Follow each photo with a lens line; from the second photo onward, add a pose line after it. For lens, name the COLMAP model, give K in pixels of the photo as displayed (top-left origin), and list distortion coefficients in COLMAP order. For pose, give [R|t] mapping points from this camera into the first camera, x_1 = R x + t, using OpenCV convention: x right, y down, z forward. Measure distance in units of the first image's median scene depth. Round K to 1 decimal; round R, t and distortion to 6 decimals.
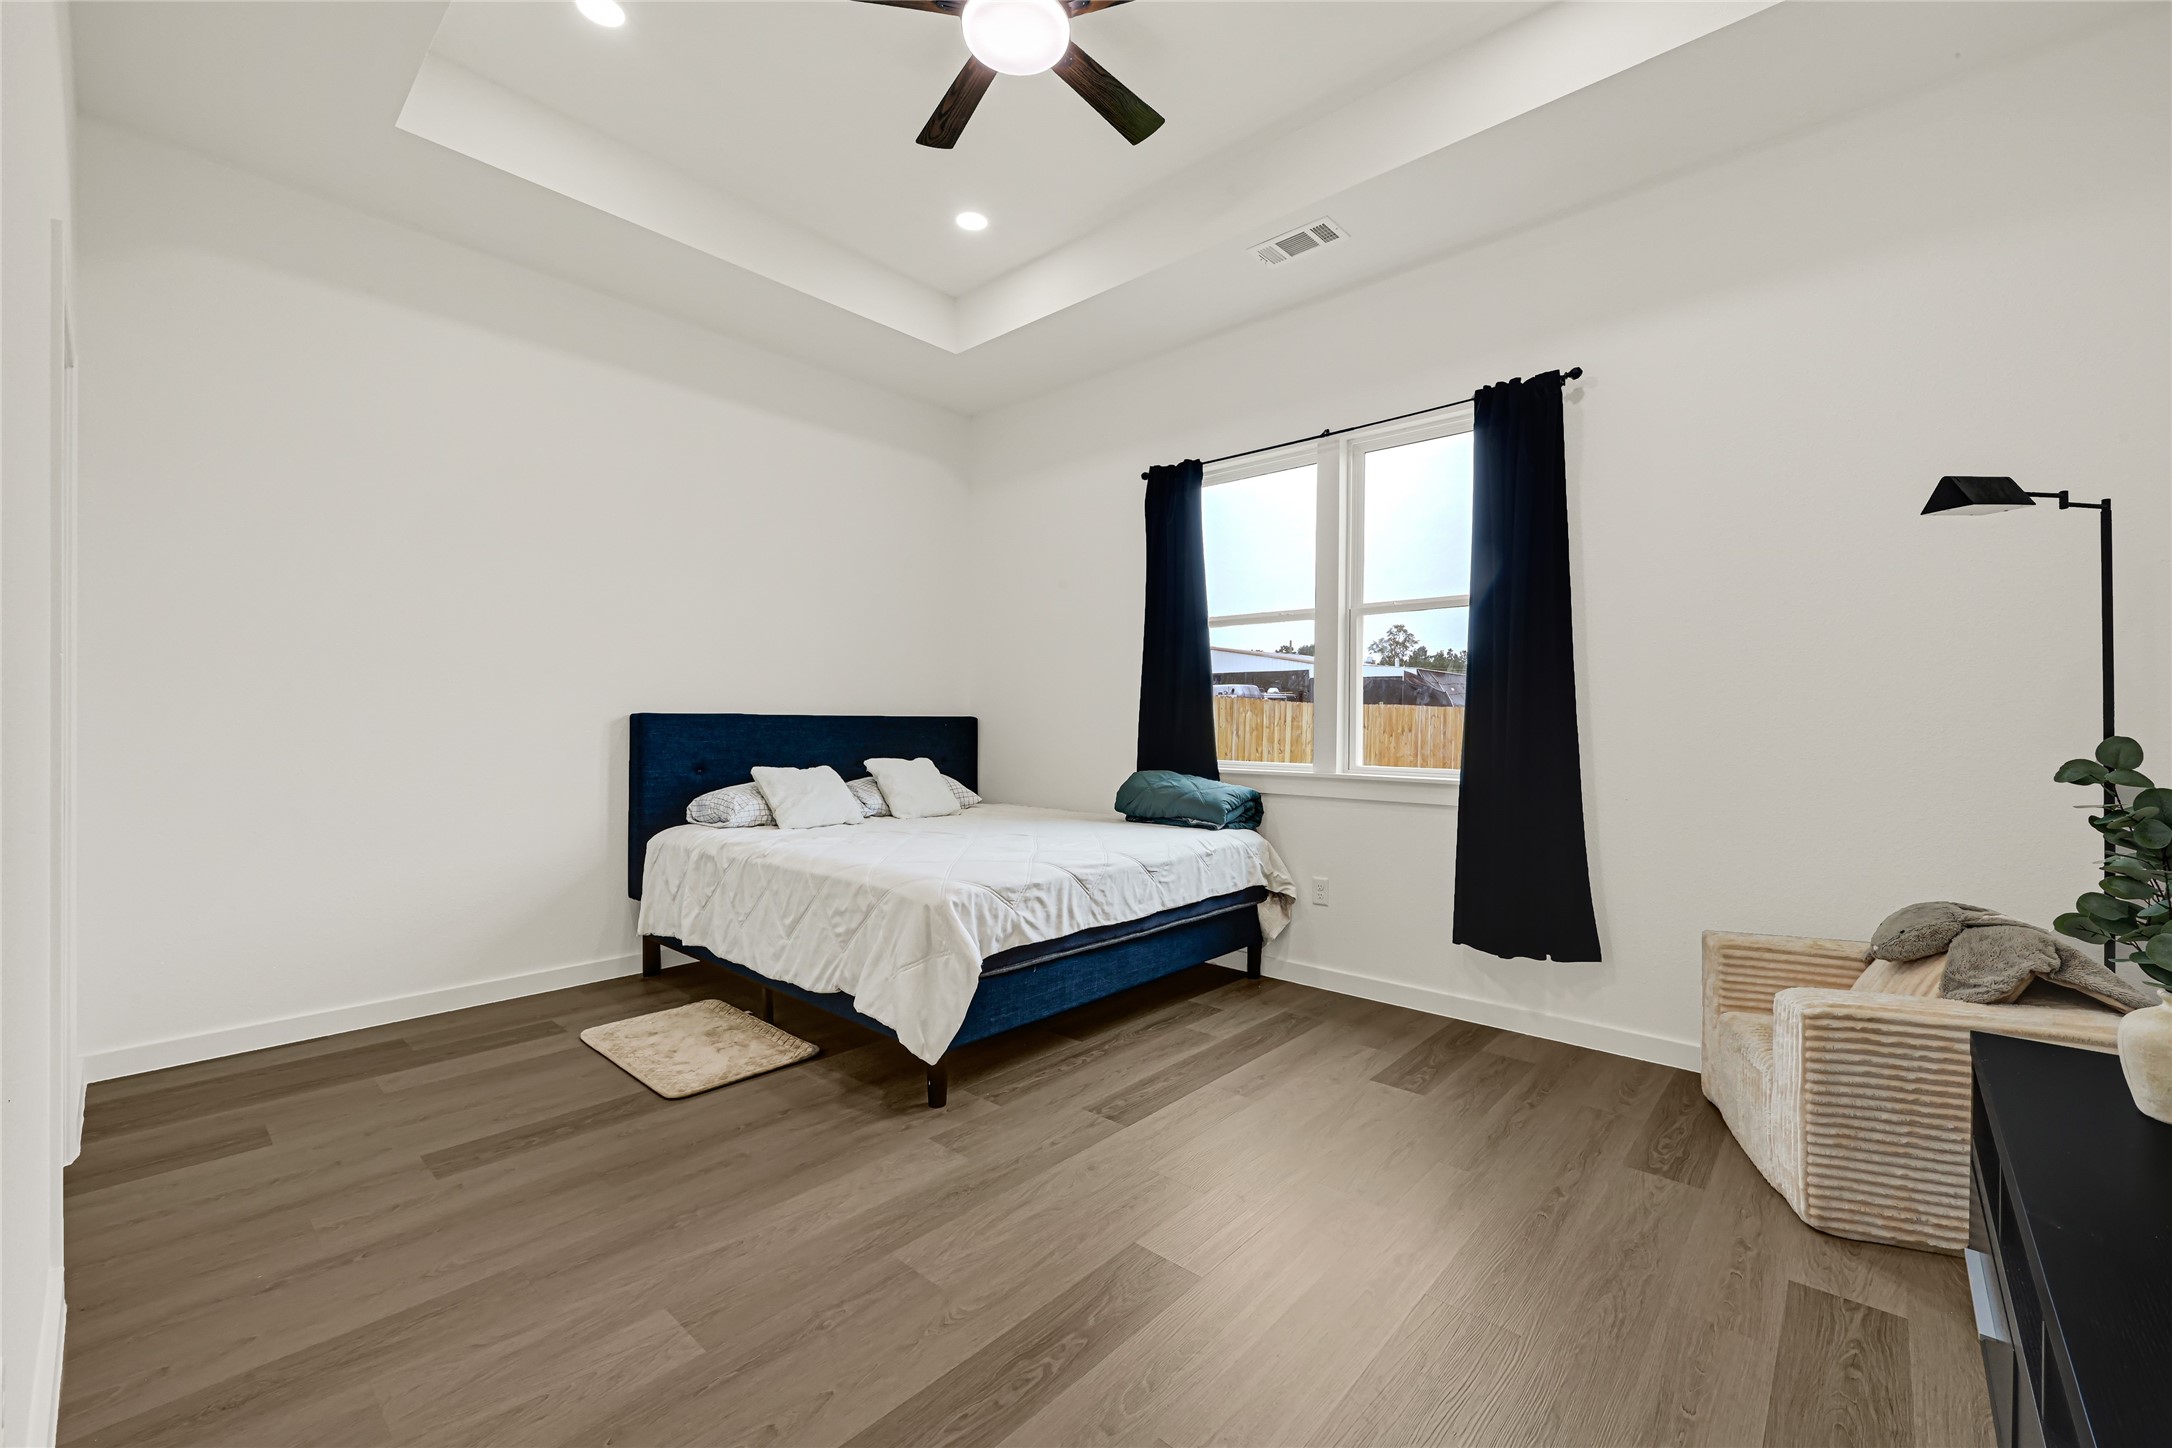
lens RADIAL K [[880.5, 0, 1093.3], [0, 880.5, 727.5], [0, 0, 1]] dist [0.001813, 0.000248]
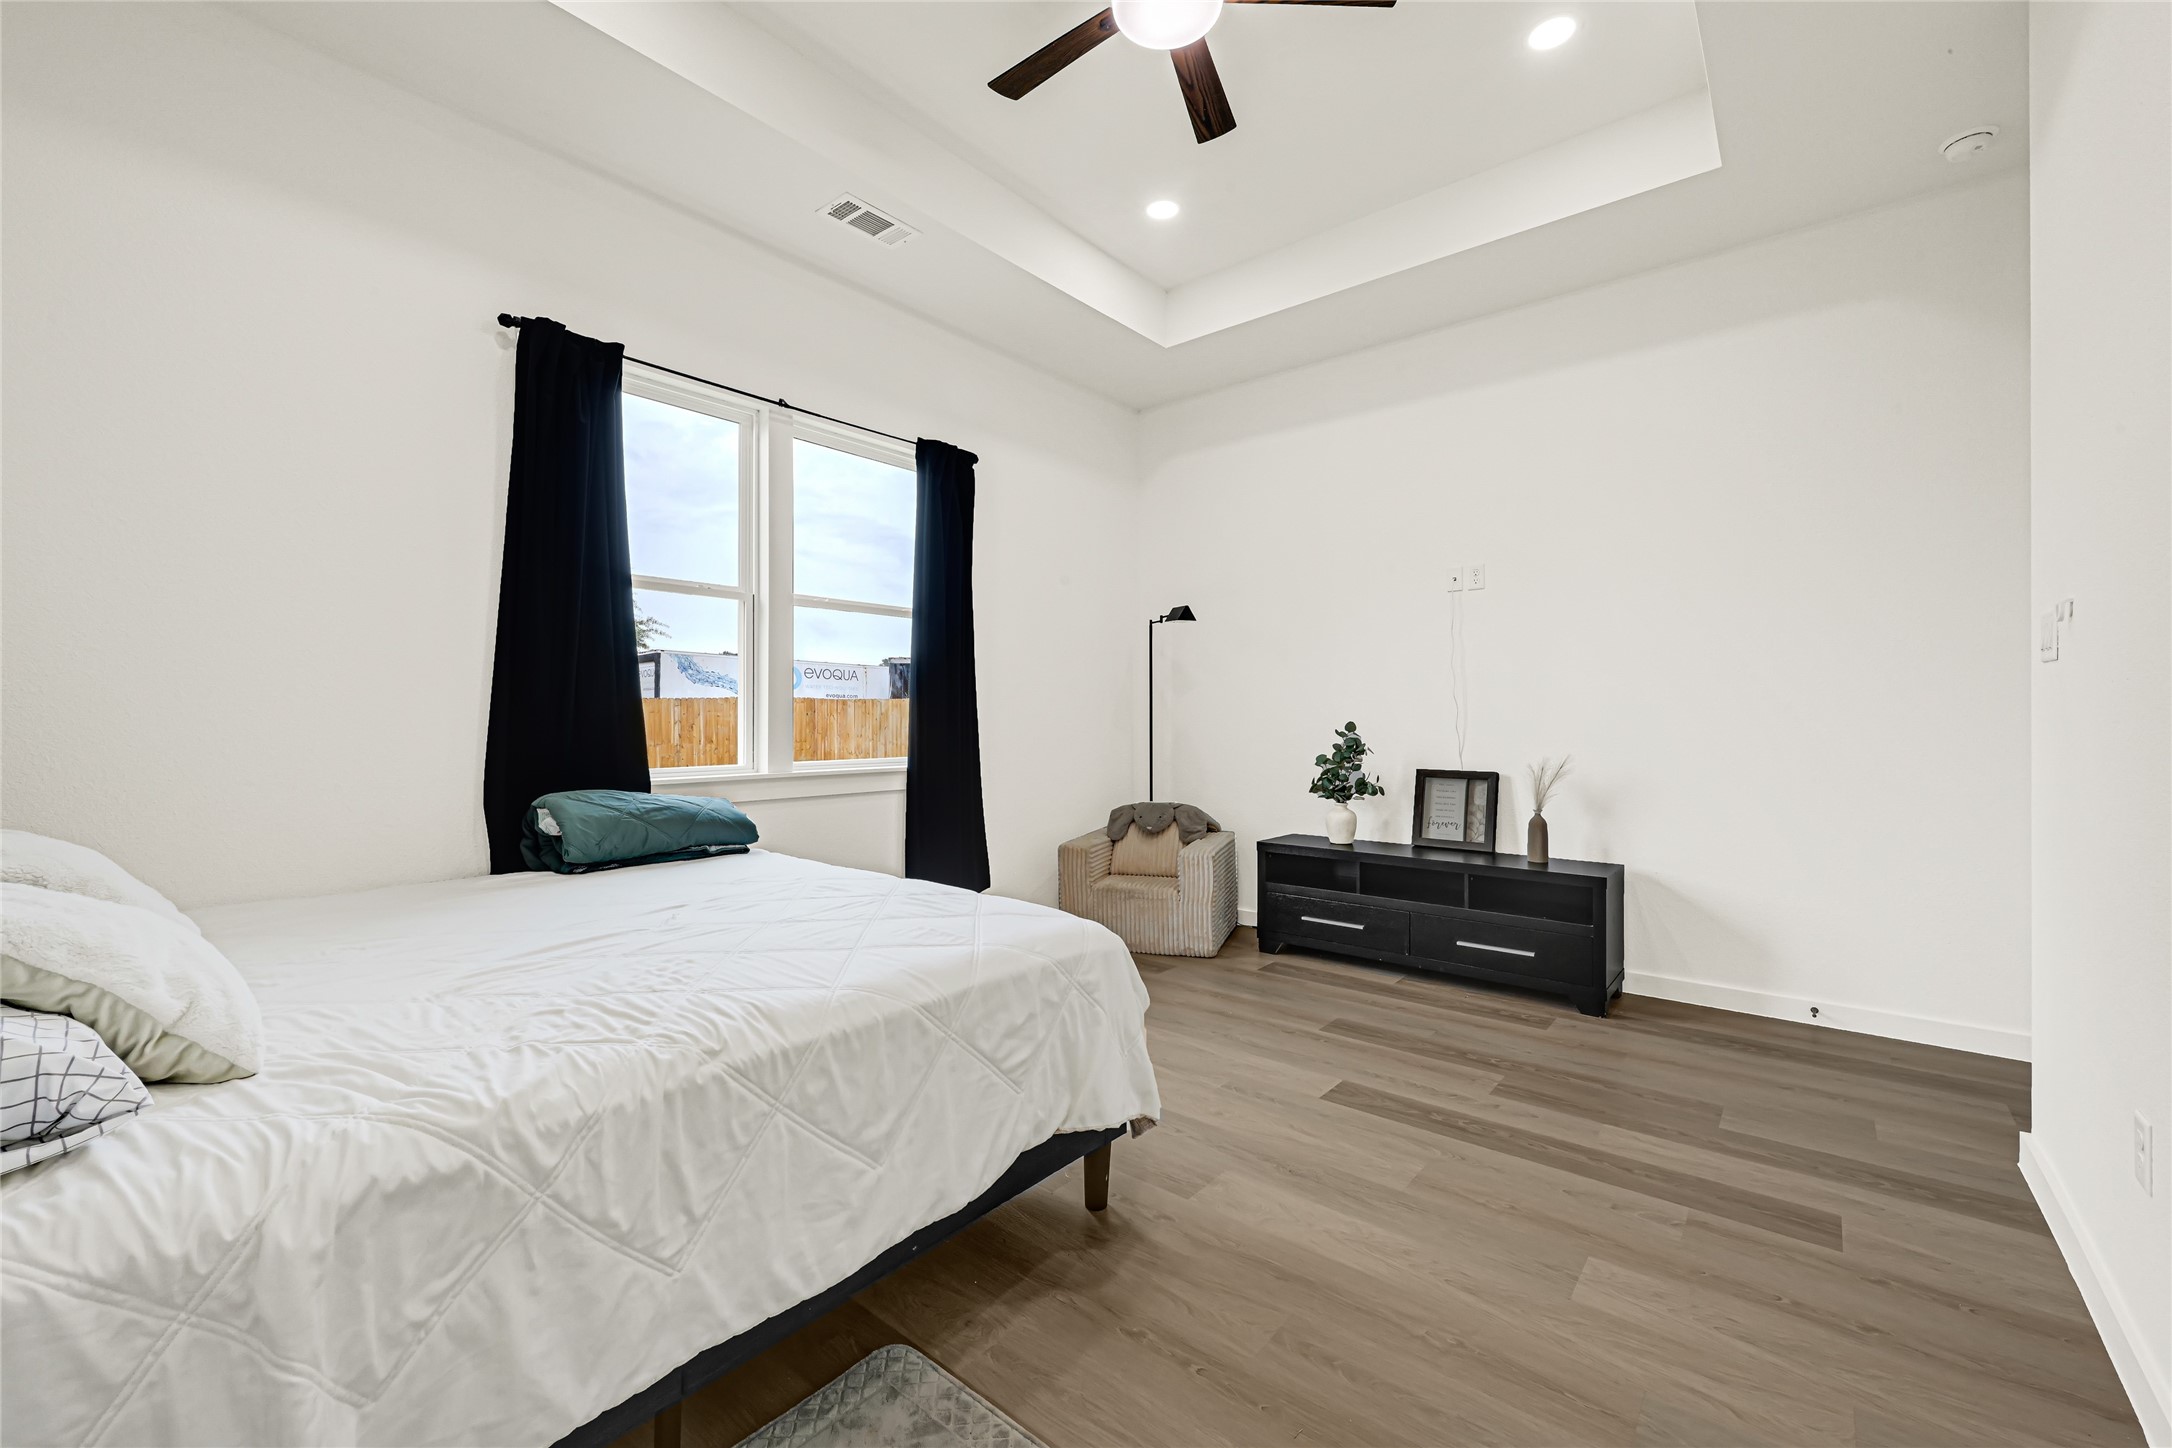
lens RADIAL K [[874.7, 0, 1088.4], [0, 874.7, 719.3], [0, 0, 1]] dist [0.000134, 0.000023]
pose [[-0.030666, -0.006840, 0.999506, -0.743616], [0.006420, 0.999955, 0.007040, -0.009196], [-0.999509, 0.006633, -0.030621, 0.799585]]
